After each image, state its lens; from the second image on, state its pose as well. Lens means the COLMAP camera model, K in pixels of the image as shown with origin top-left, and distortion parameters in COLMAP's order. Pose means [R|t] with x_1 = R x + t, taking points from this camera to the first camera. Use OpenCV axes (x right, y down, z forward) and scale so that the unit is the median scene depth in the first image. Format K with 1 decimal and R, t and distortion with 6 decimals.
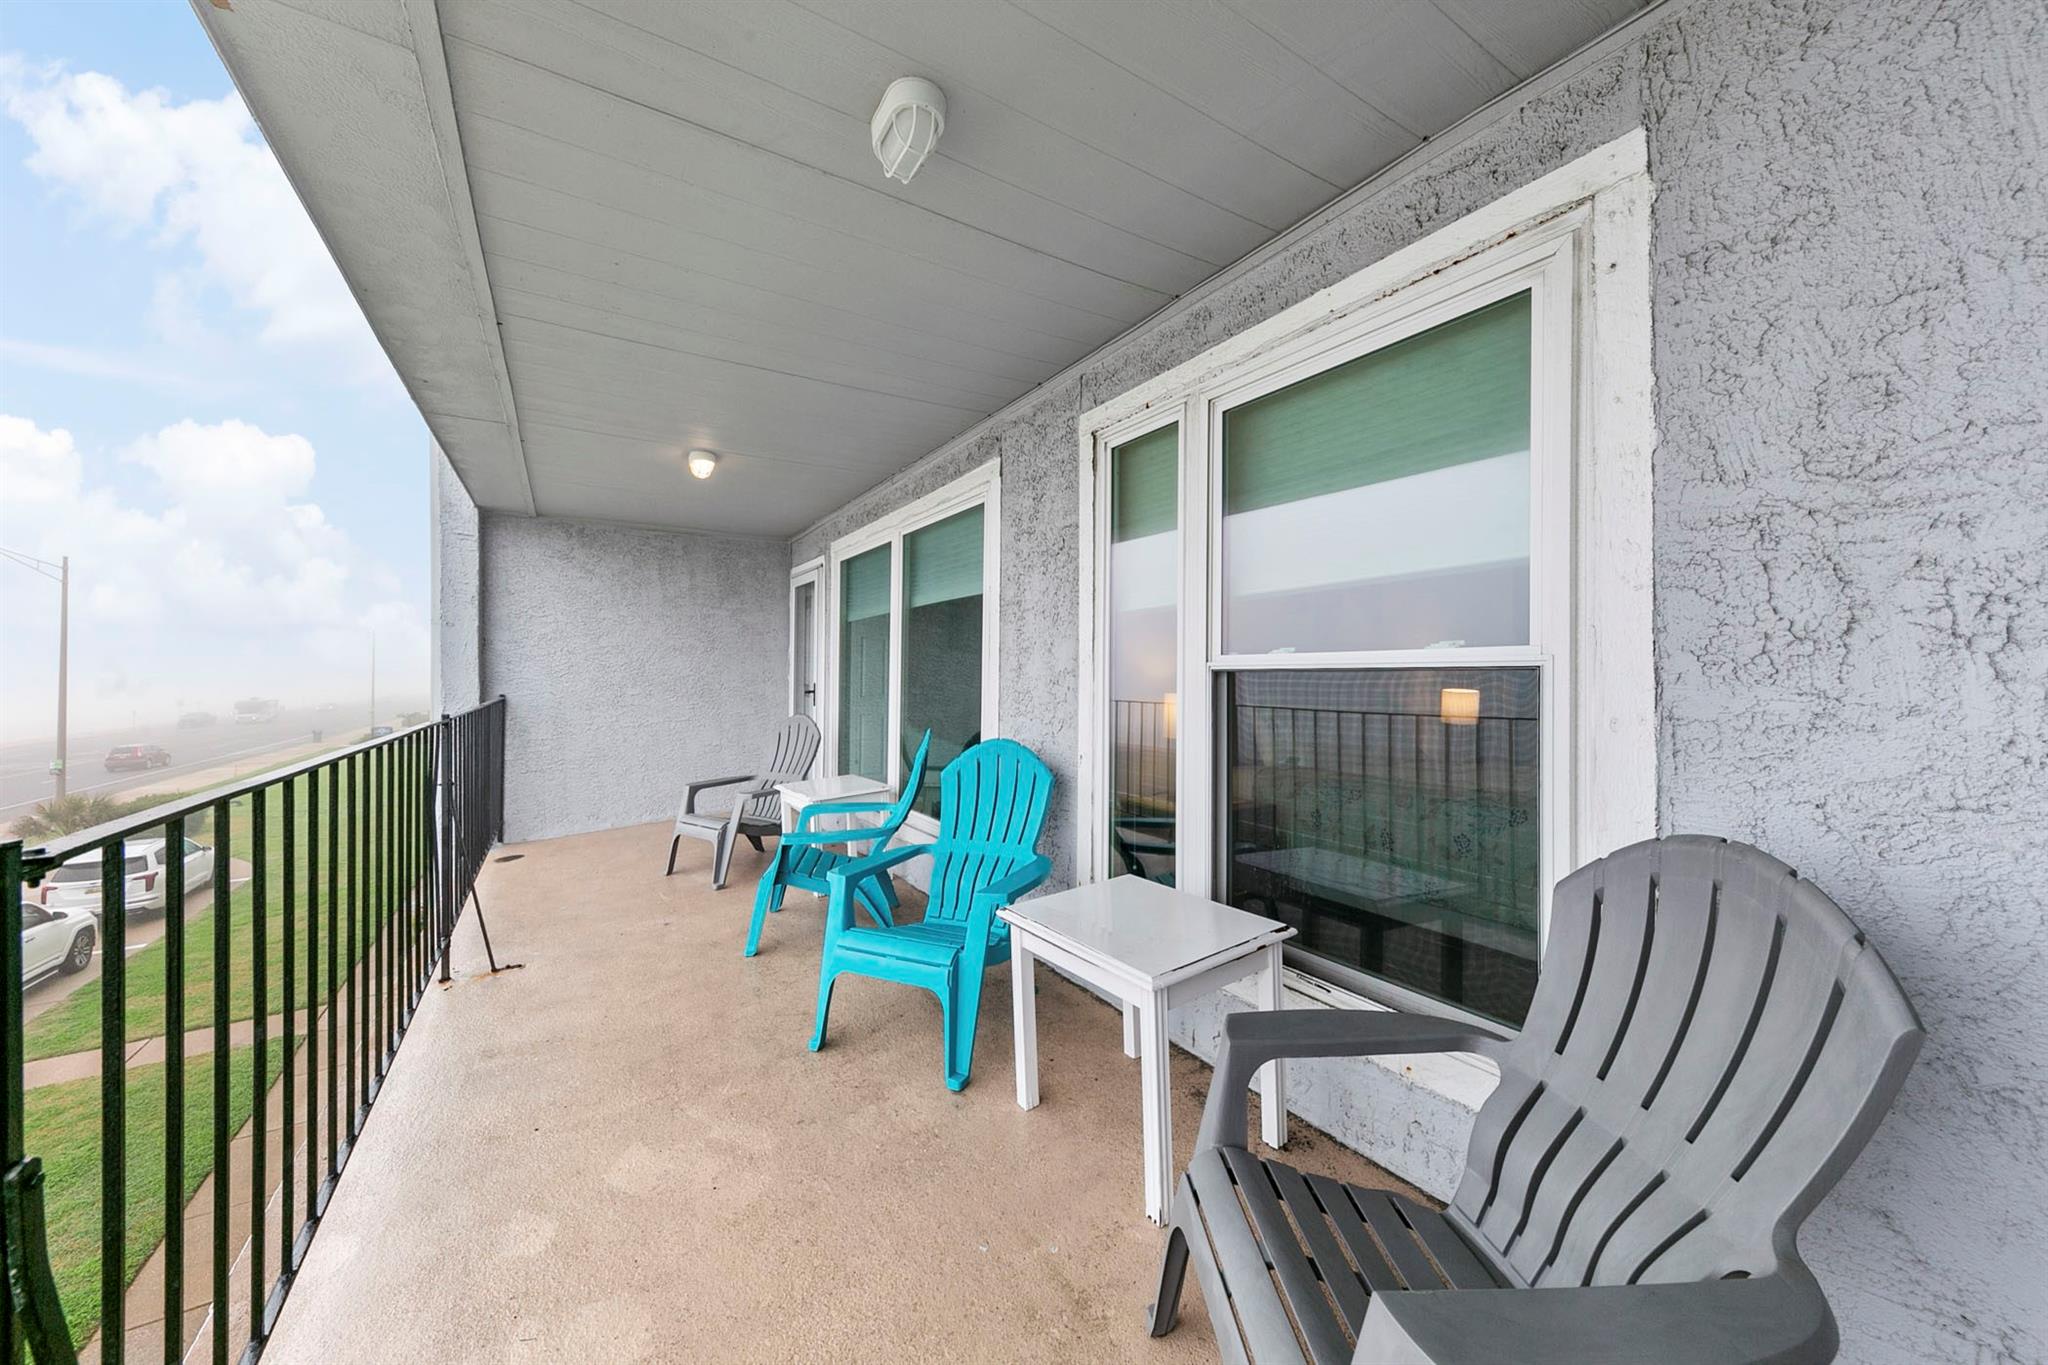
lens RADIAL K [[708.8, 0, 1029.2], [0, 708.8, 676.4], [0, 0, 1]] dist [0.005807, -0.001647]
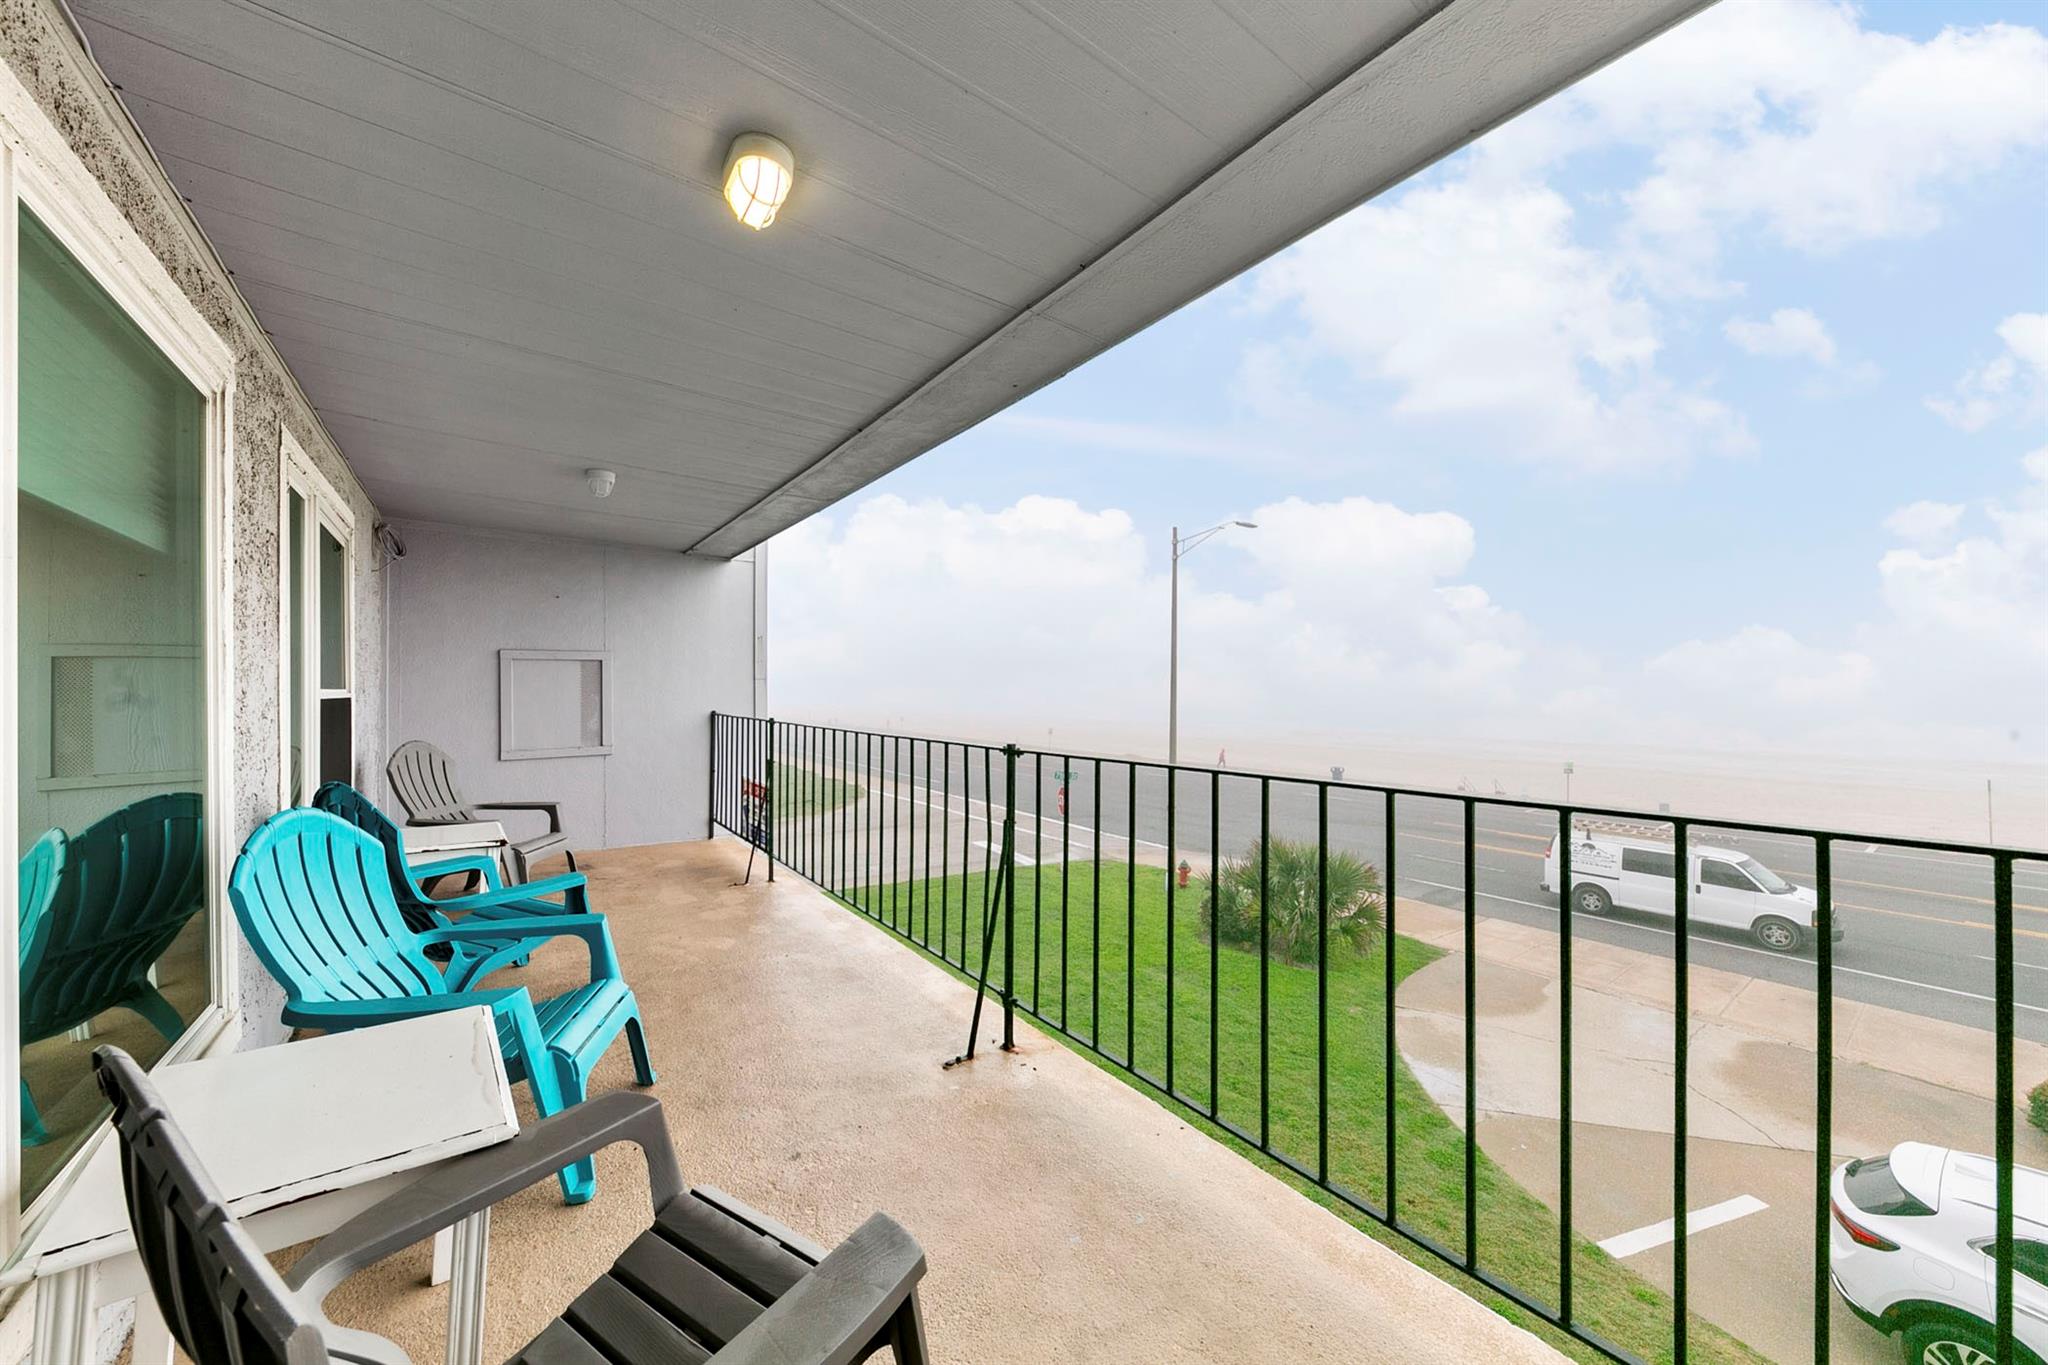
lens RADIAL K [[708.8, 0, 1024.3], [0, 708.8, 676.1], [0, 0, 1]] dist [0.005807, -0.001647]
pose [[-0.998018, 0.002037, -0.062894, -0.813037], [0.003240, 0.999814, -0.019033, -0.018597], [0.062844, -0.019199, -0.997839, 1.947430]]
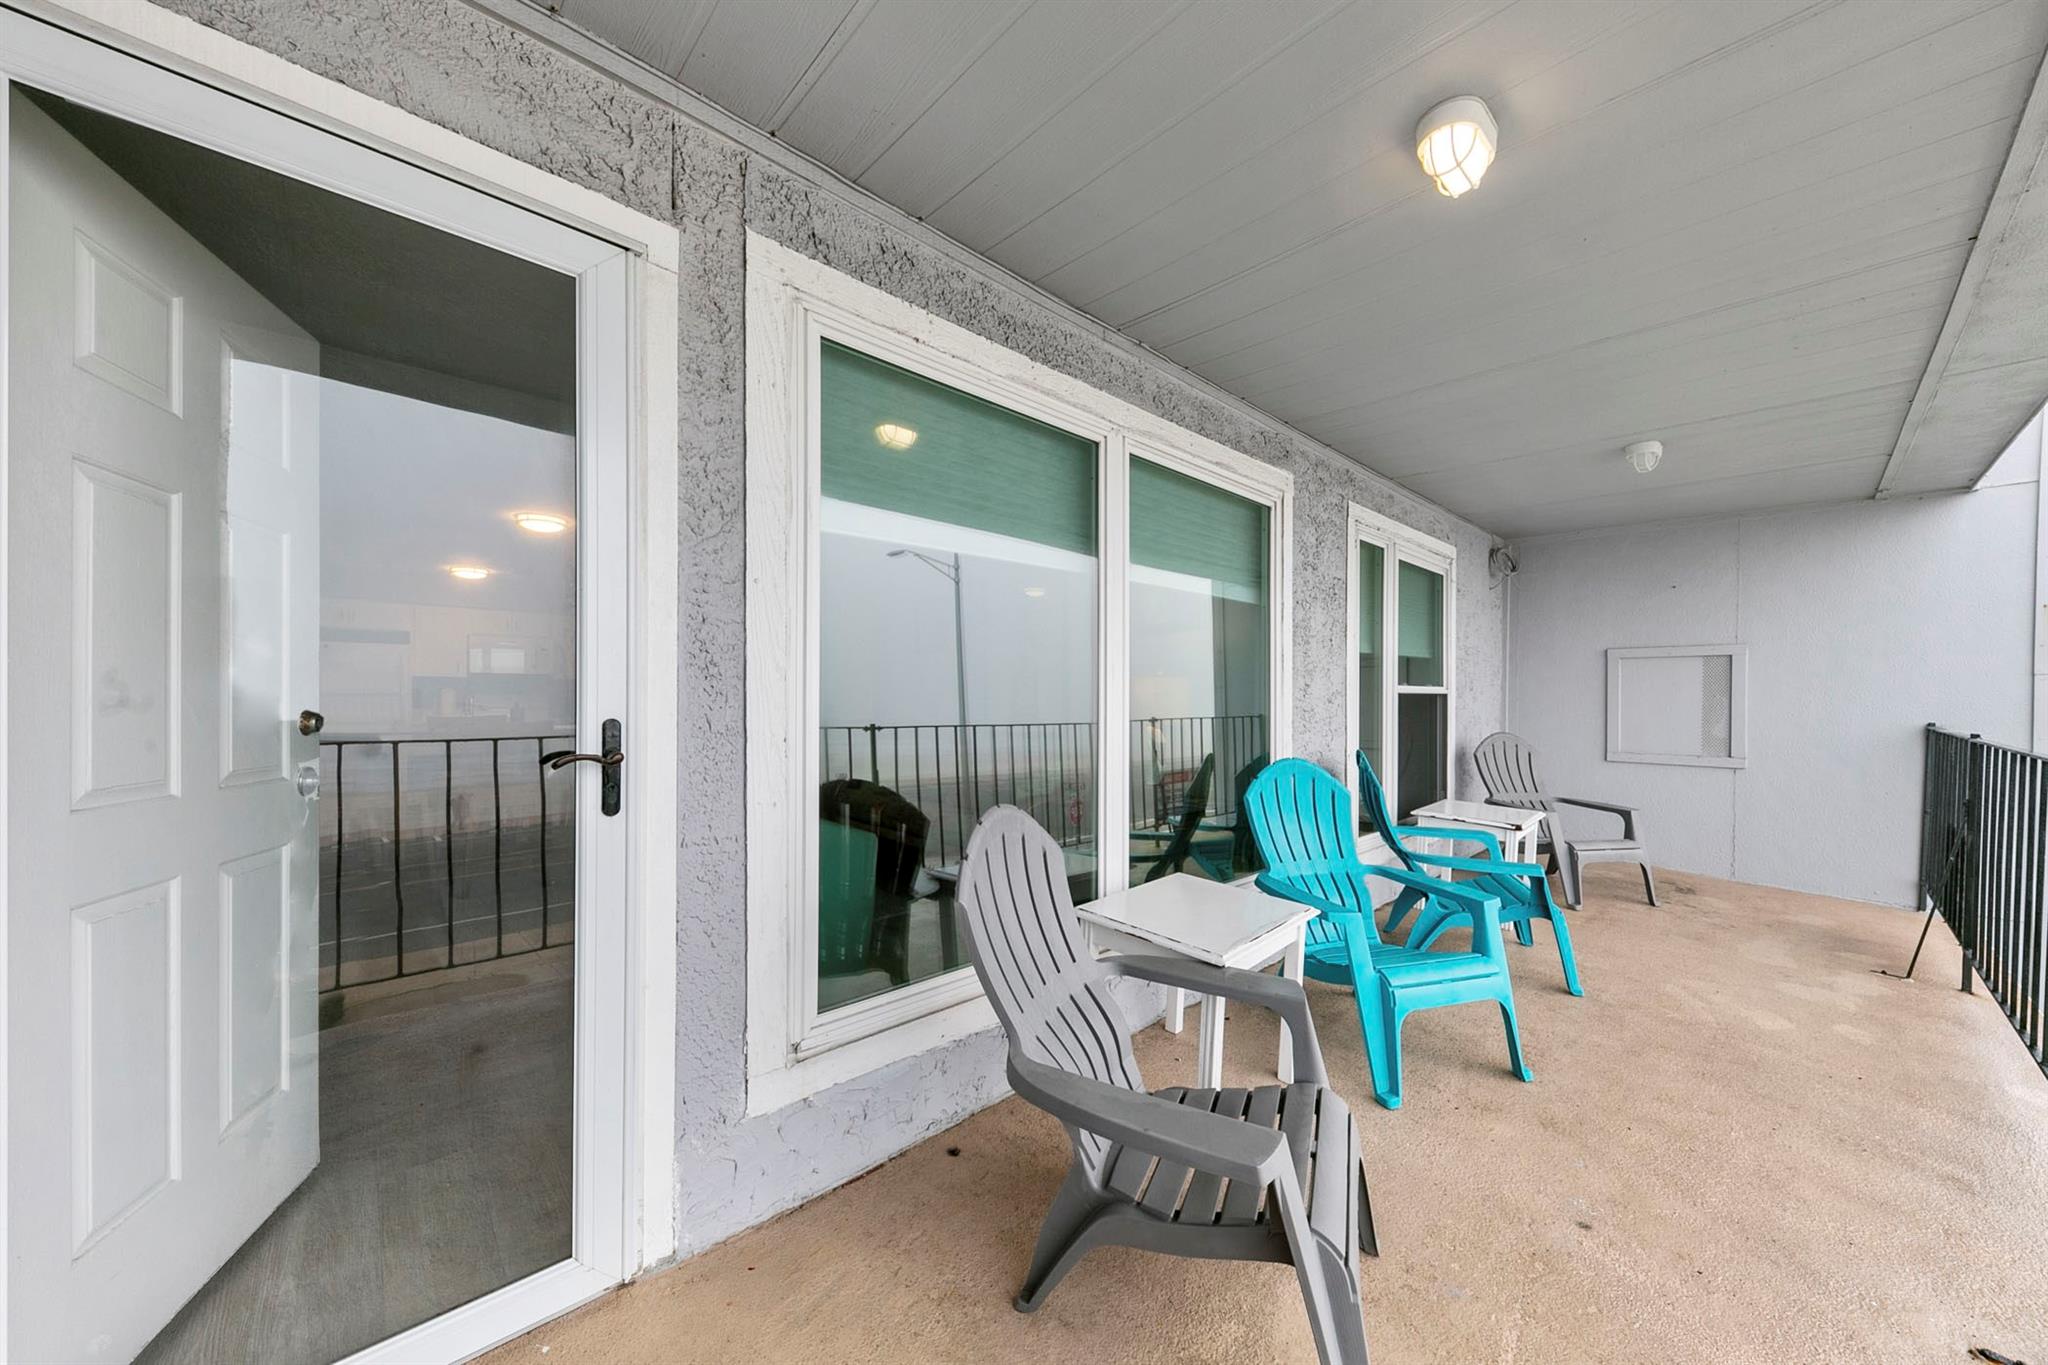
lens RADIAL K [[708.8, 0, 1028.0], [0, 708.8, 704.3], [0, 0, 1]] dist [0.005807, -0.001647]
pose [[-0.166533, -0.019775, 0.985838, -1.128479], [-0.009858, 0.999782, 0.018390, -0.003525], [-0.985987, -0.006656, -0.166692, 1.790678]]
